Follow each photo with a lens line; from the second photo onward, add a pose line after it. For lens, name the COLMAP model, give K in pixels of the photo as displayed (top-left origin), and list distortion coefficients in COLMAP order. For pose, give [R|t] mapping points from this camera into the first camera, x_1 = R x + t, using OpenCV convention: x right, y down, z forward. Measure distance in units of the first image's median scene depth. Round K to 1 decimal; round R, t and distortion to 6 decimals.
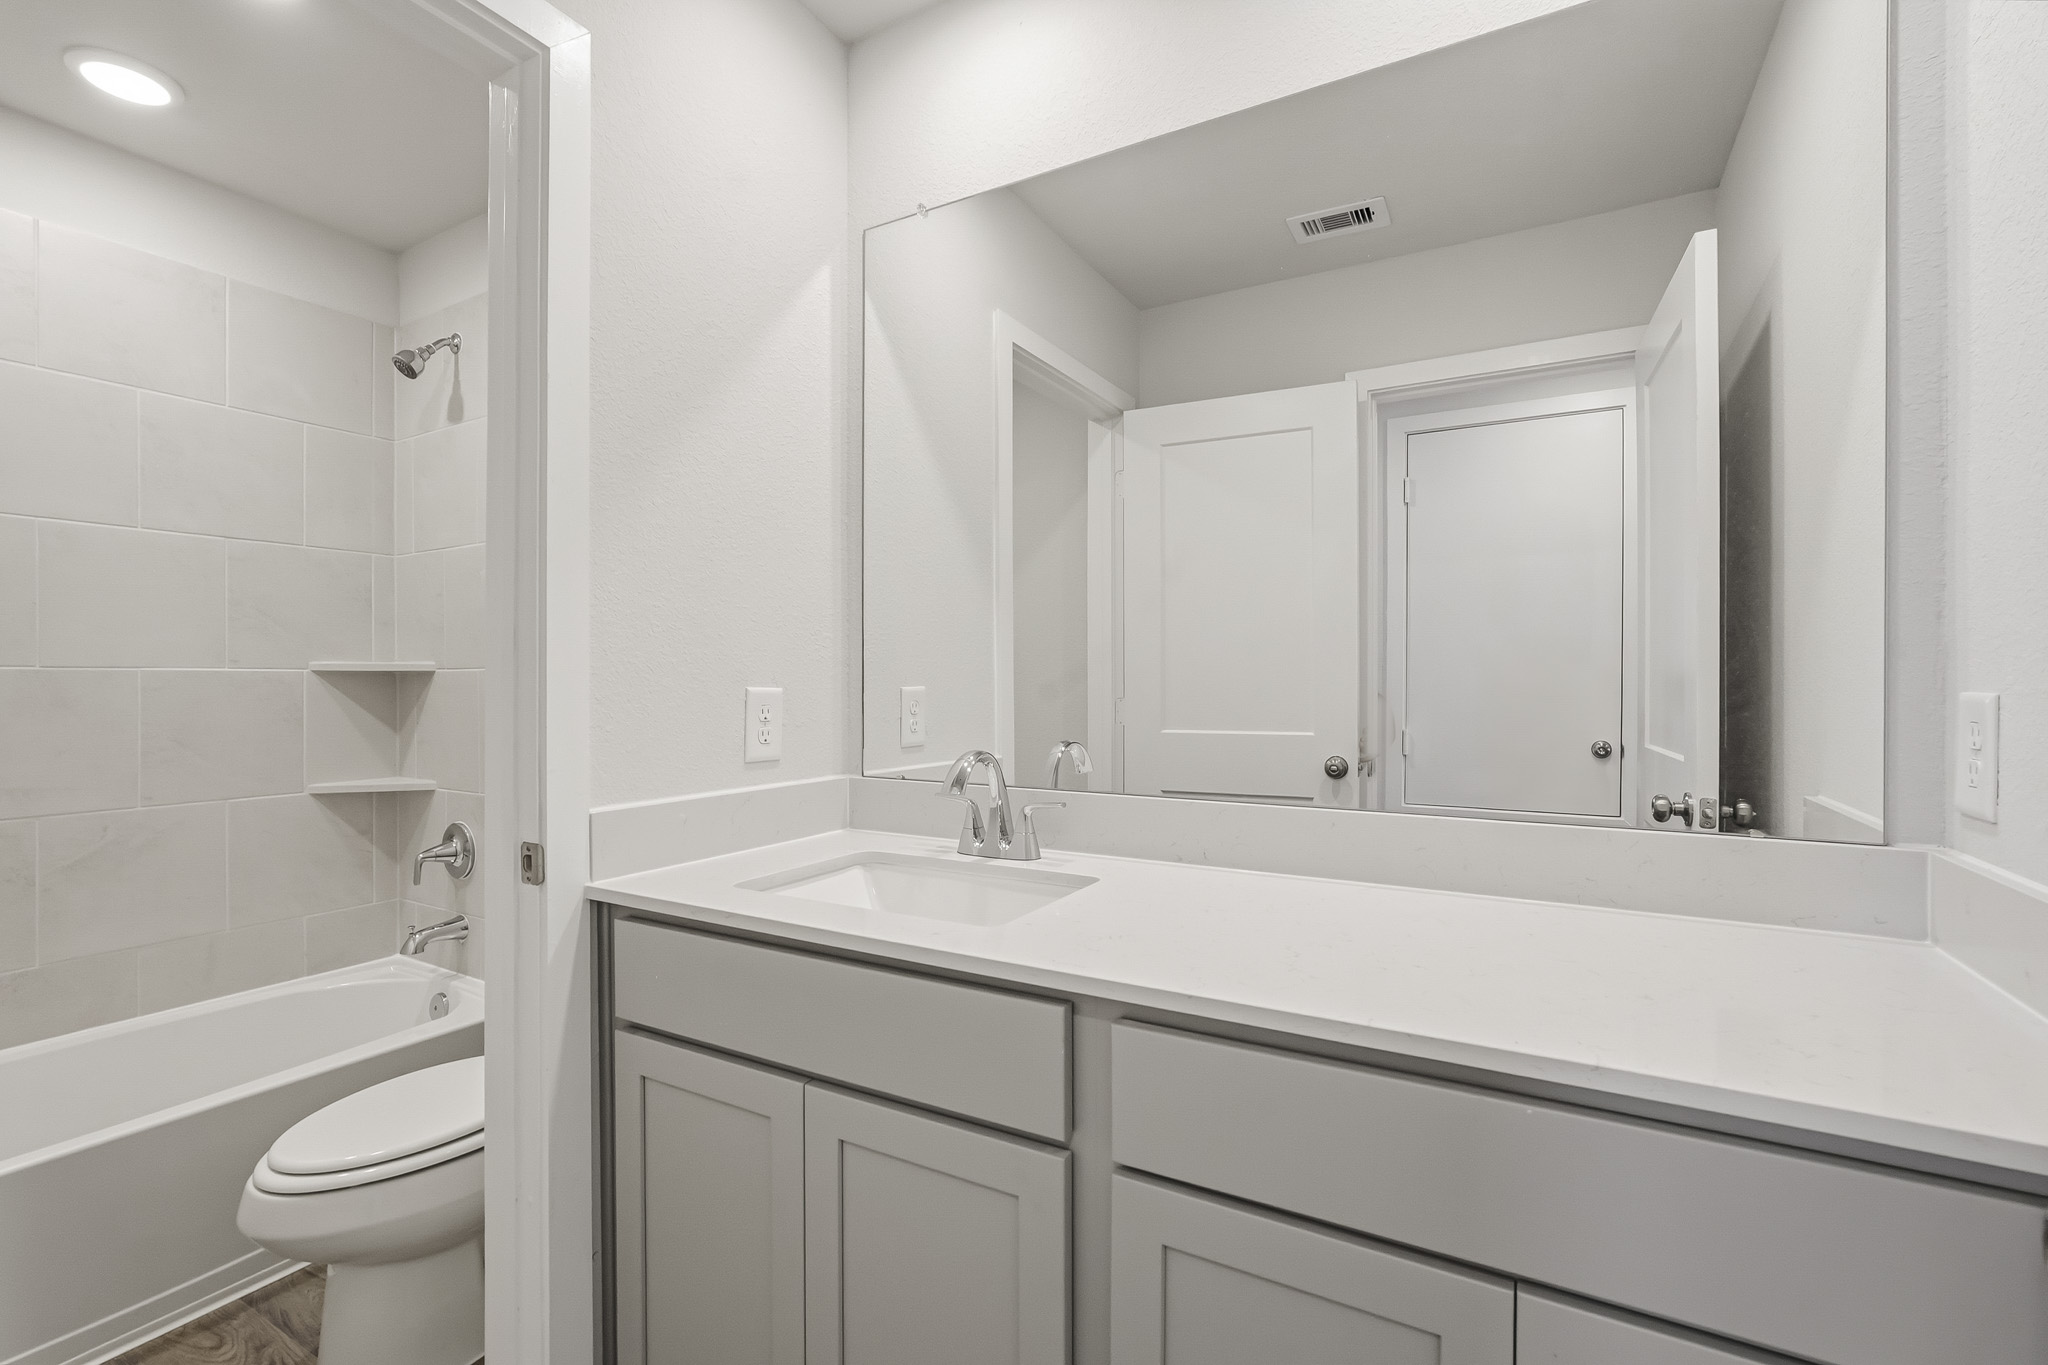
lens RADIAL K [[906.3, 0, 1021.1], [0, 906.3, 678.2], [0, 0, 1]] dist [-0.018713, 0.008801]
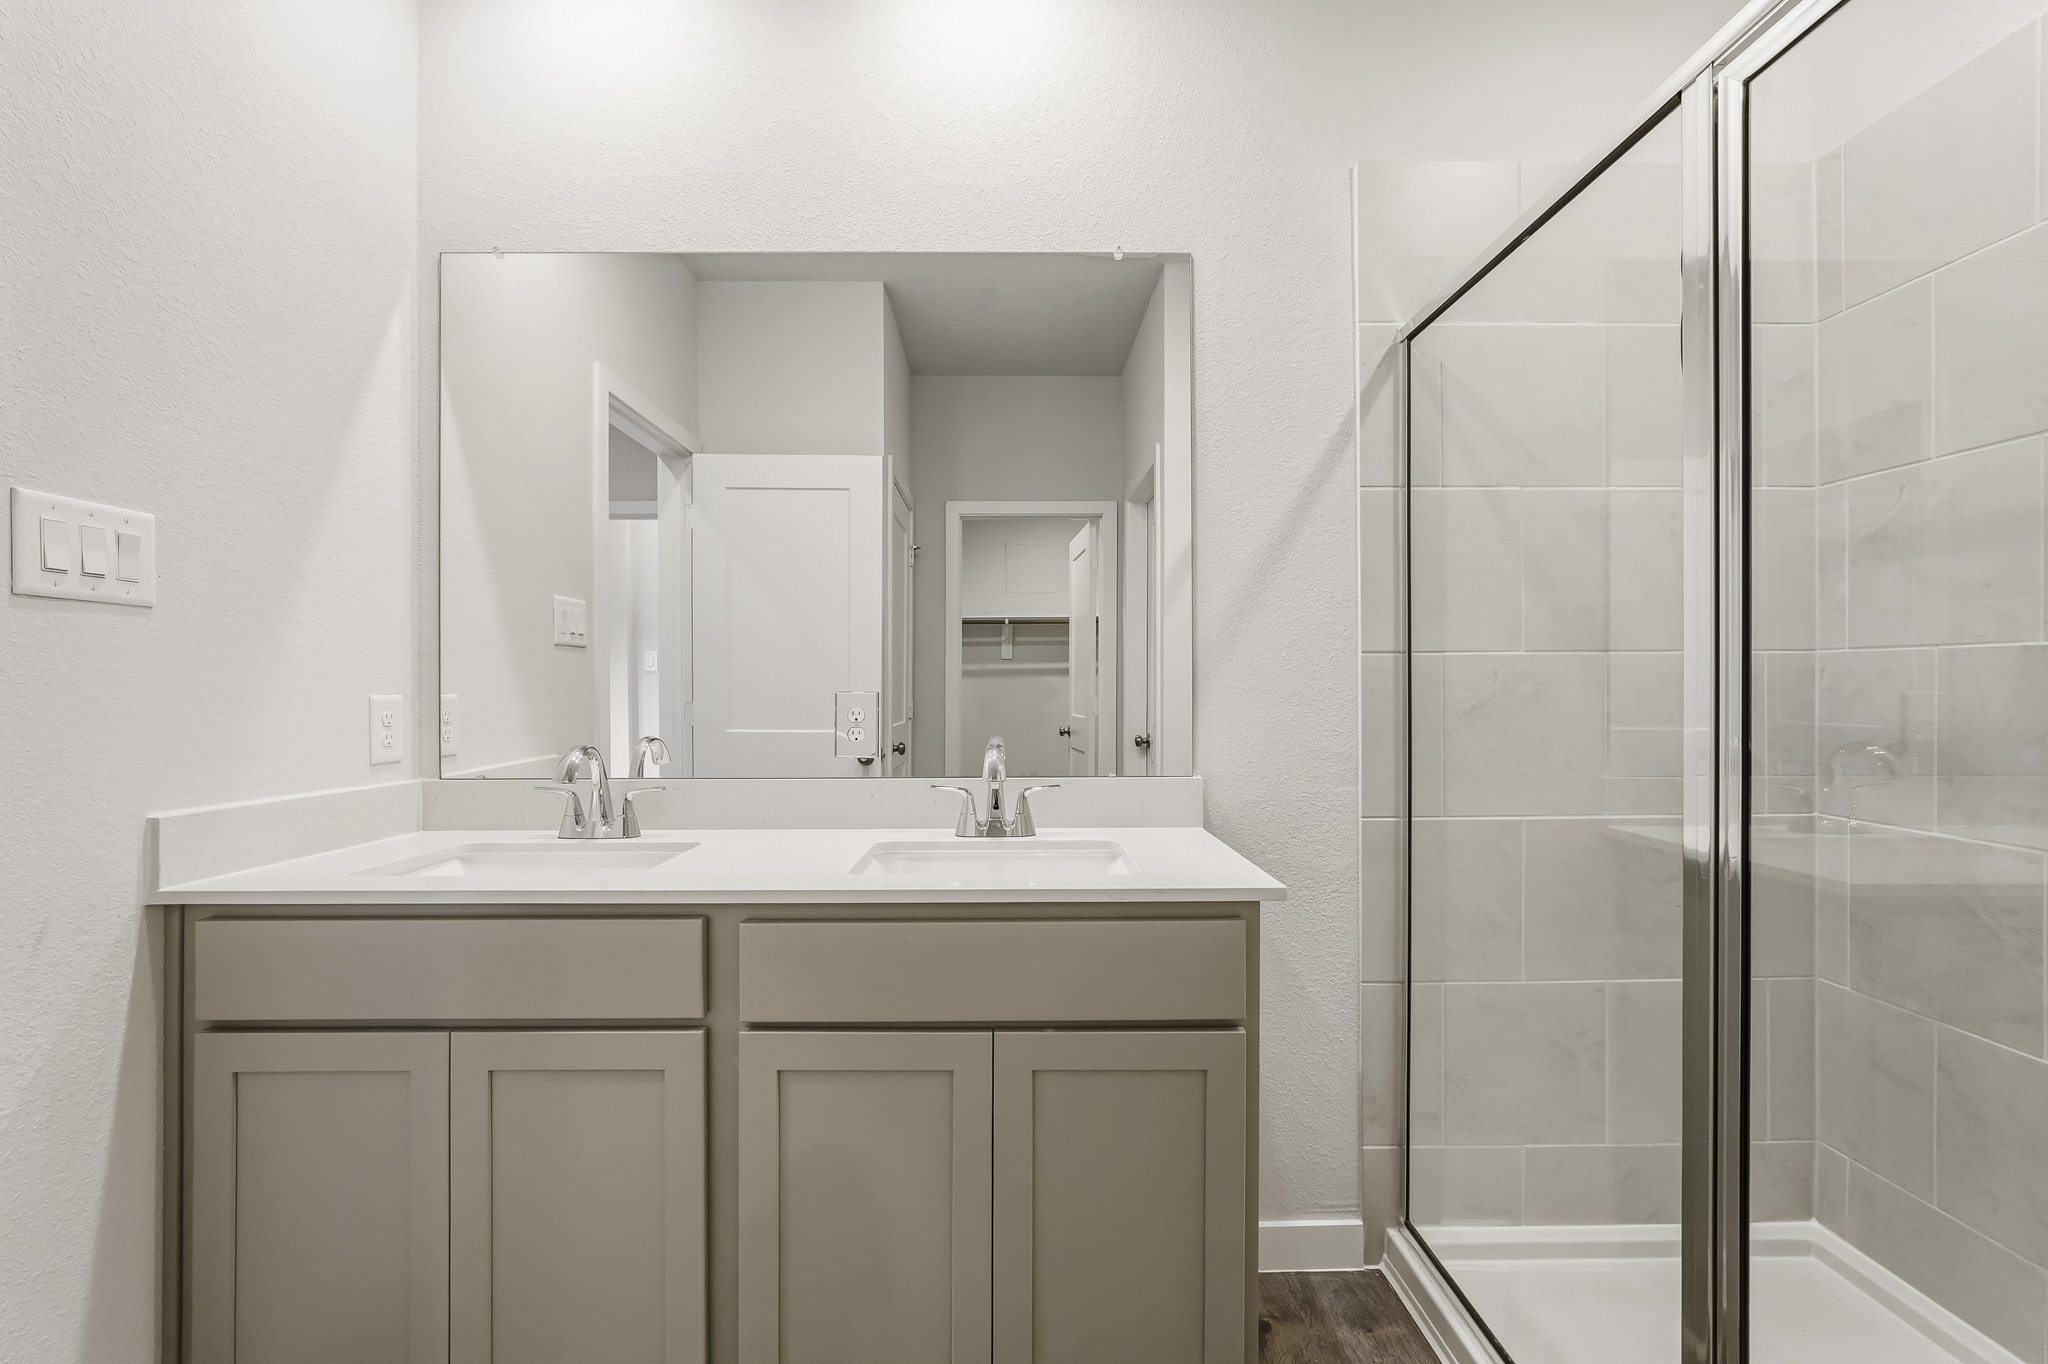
lens RADIAL K [[906.3, 0, 1021.1], [0, 906.3, 677.7], [0, 0, 1]] dist [-0.018713, 0.008801]
pose [[0.860264, 0.013776, 0.509662, -0.169767], [-0.007316, 0.999866, -0.014677, 0.004637], [-0.509796, 0.008898, 0.860249, -0.309521]]
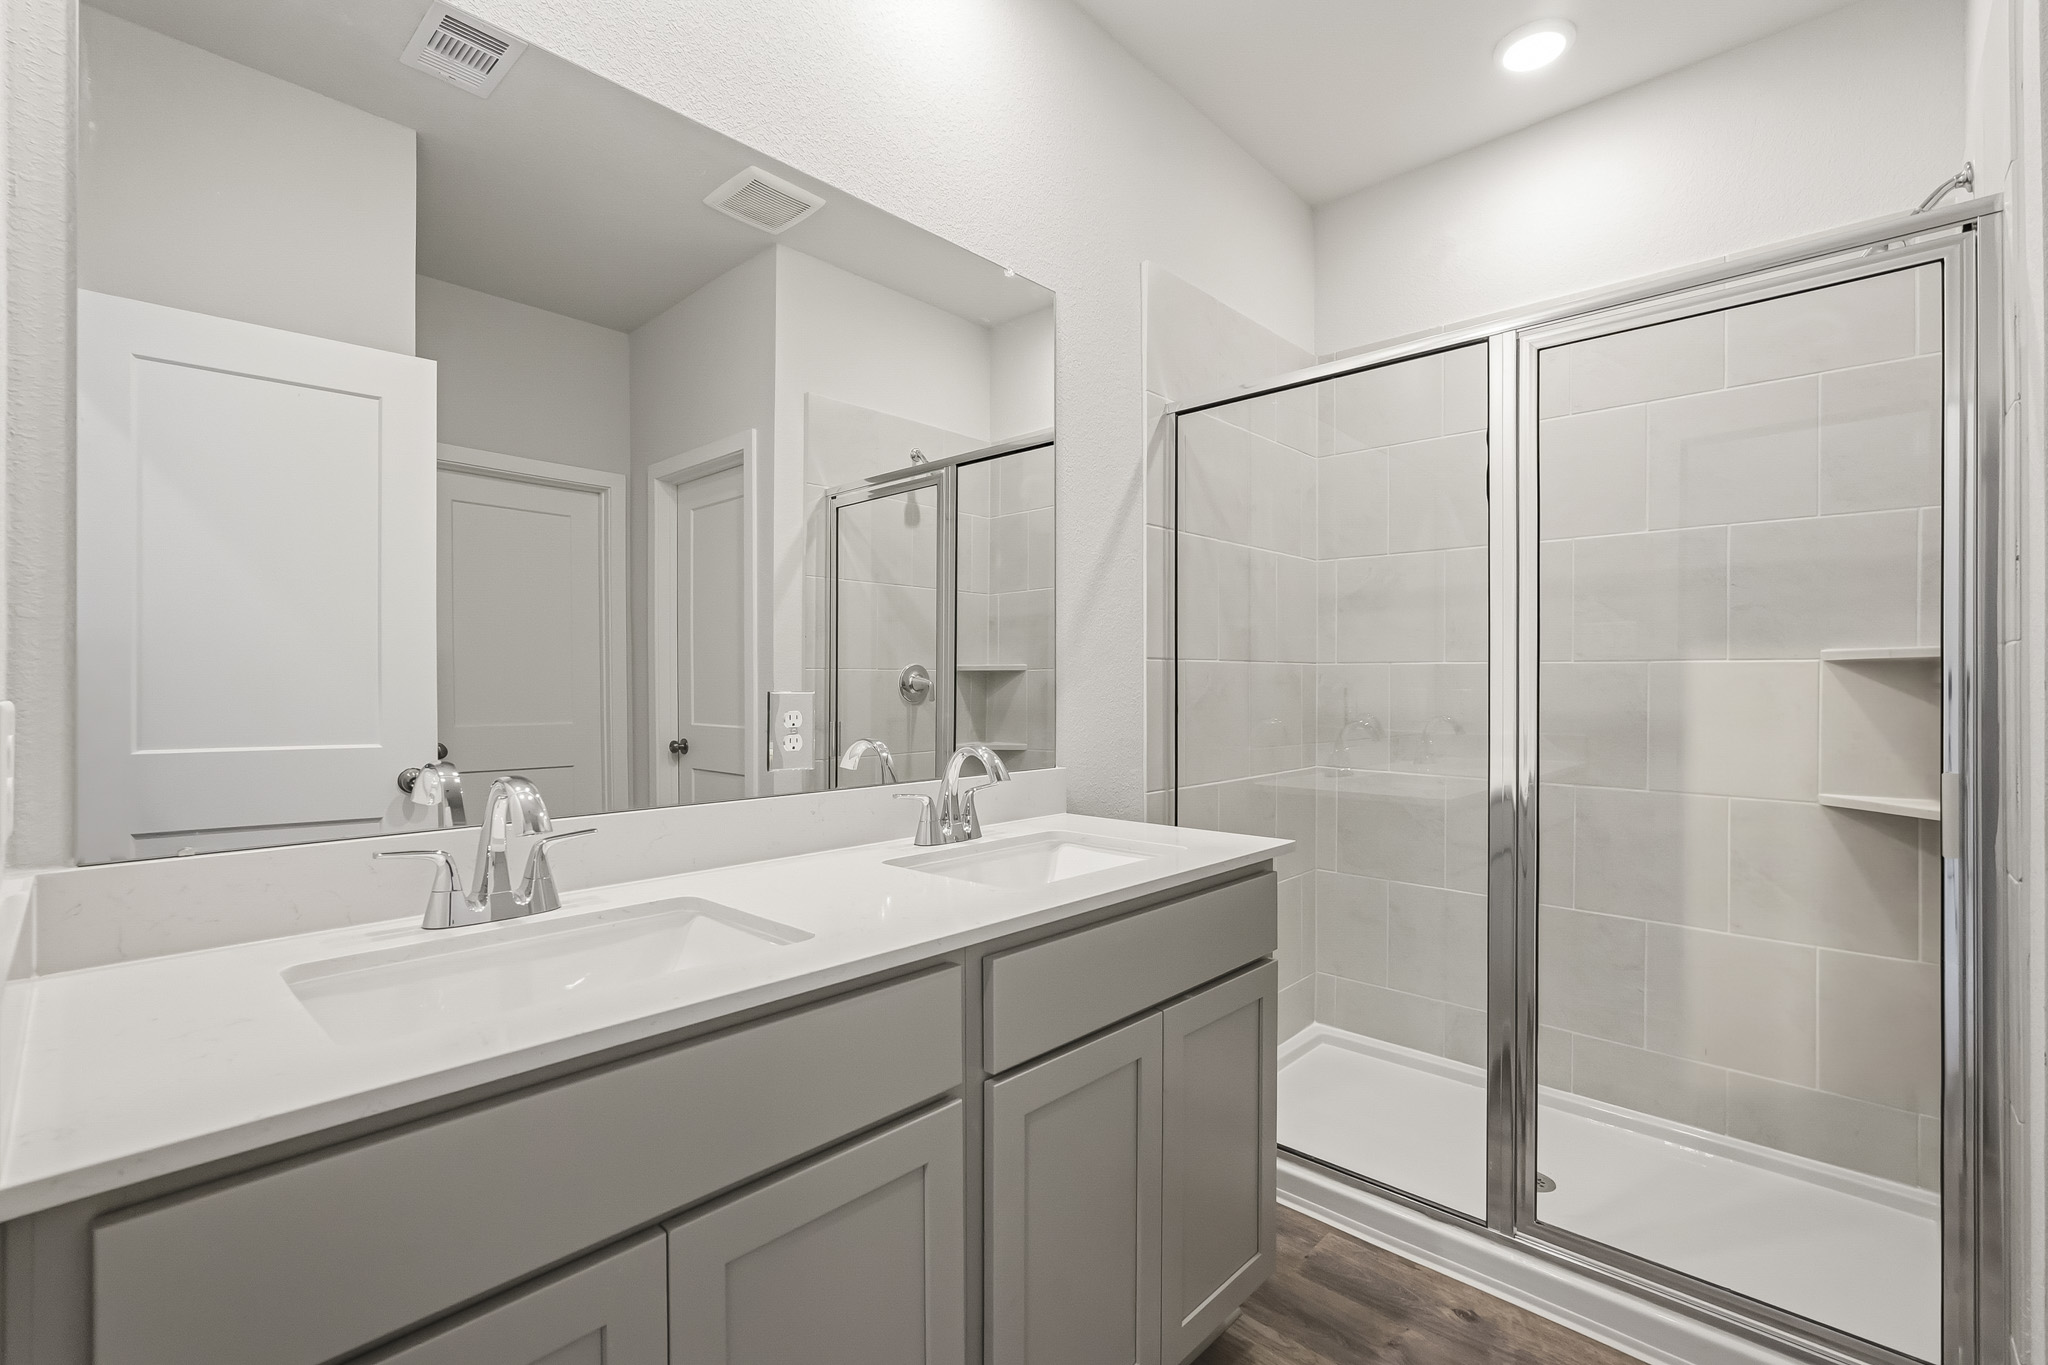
lens RADIAL K [[901.3, 0, 1056.5], [0, 901.3, 675.8], [0, 0, 1]] dist [-0.016371, 0.008170]
pose [[0.220113, 0.021352, 0.975241, -0.734645], [-0.001380, 0.999766, -0.021578, 0.012215], [-0.975473, 0.003404, 0.220091, 0.436054]]
